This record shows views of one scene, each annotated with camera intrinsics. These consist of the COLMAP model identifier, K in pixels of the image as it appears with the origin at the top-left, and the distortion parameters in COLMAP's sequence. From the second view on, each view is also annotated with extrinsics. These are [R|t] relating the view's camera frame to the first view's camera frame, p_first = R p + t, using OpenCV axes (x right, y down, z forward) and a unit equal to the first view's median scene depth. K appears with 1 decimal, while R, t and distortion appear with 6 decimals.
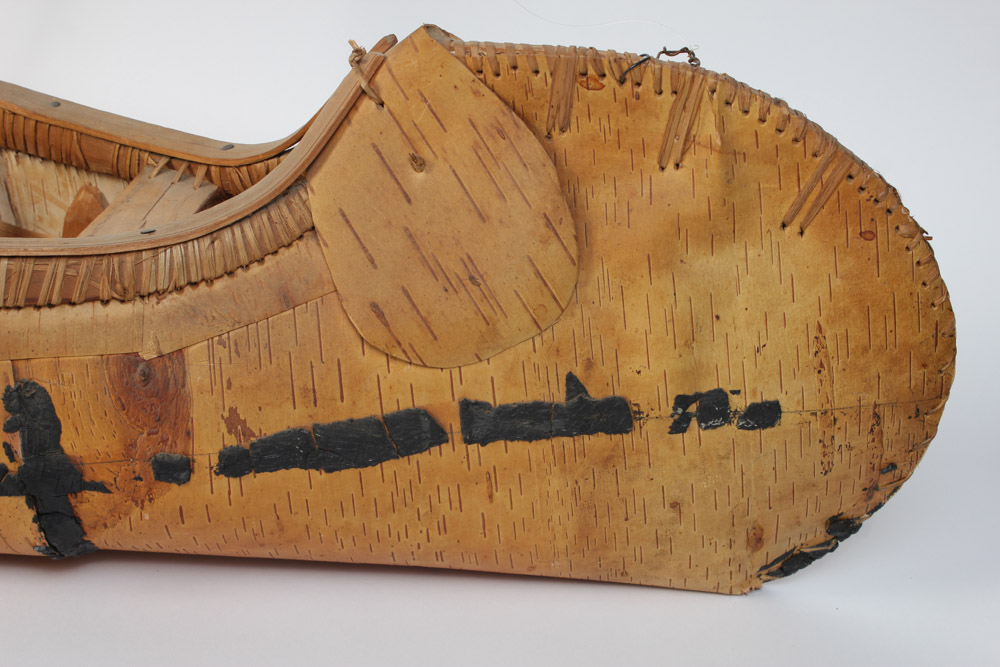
lens RADIAL K [[1718.1, 0, 497.0], [0, 1718.1, 336.1], [0, 0, 1]] dist [-0.017005, 0.000000]
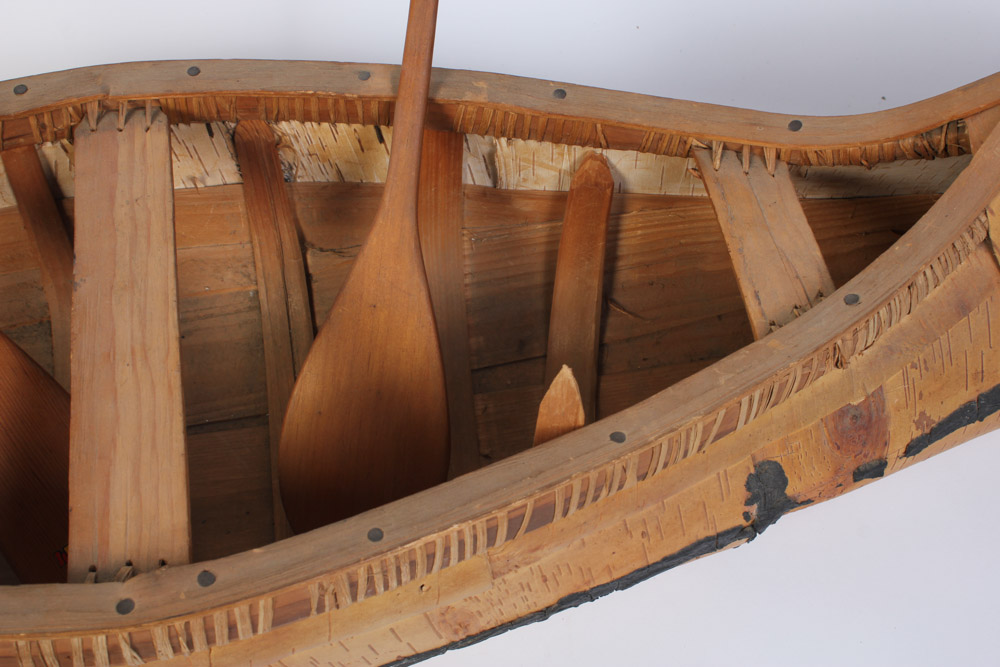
lens RADIAL K [[1224.9, 0, 491.4], [0, 1224.9, 337.5], [0, 0, 1]] dist [-0.058035, 0.000000]
pose [[0.948716, -0.294850, 0.114024, -0.482768], [0.201562, 0.842041, 0.500340, -0.432512], [-0.243538, -0.451697, 0.858288, 0.432146]]
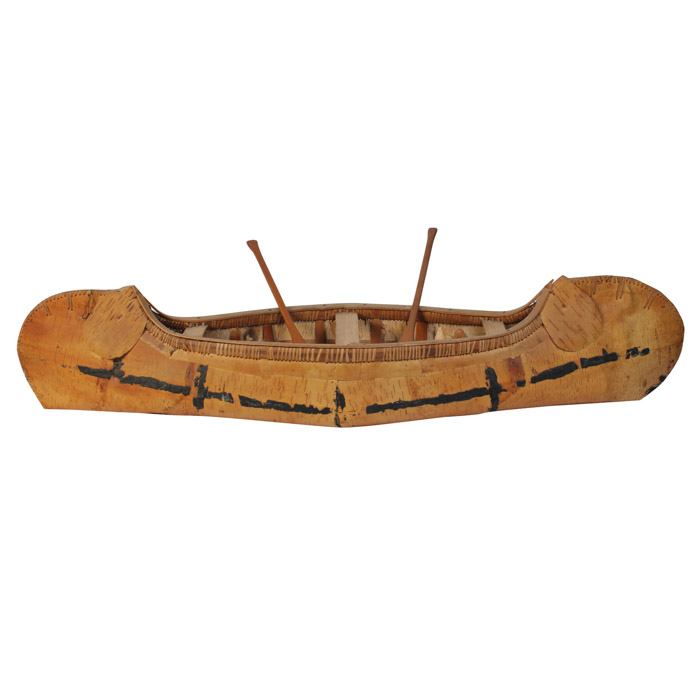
lens RADIAL K [[930.0, 0, 343.1], [0, 930.0, 315.8], [0, 0, 1]] dist [-0.054237, 0.000000]
pose [[0.985623, -0.148715, 0.080194, -0.800264], [0.158436, 0.978385, -0.132892, 0.151306], [-0.058698, 0.143687, 0.987881, -1.328041]]
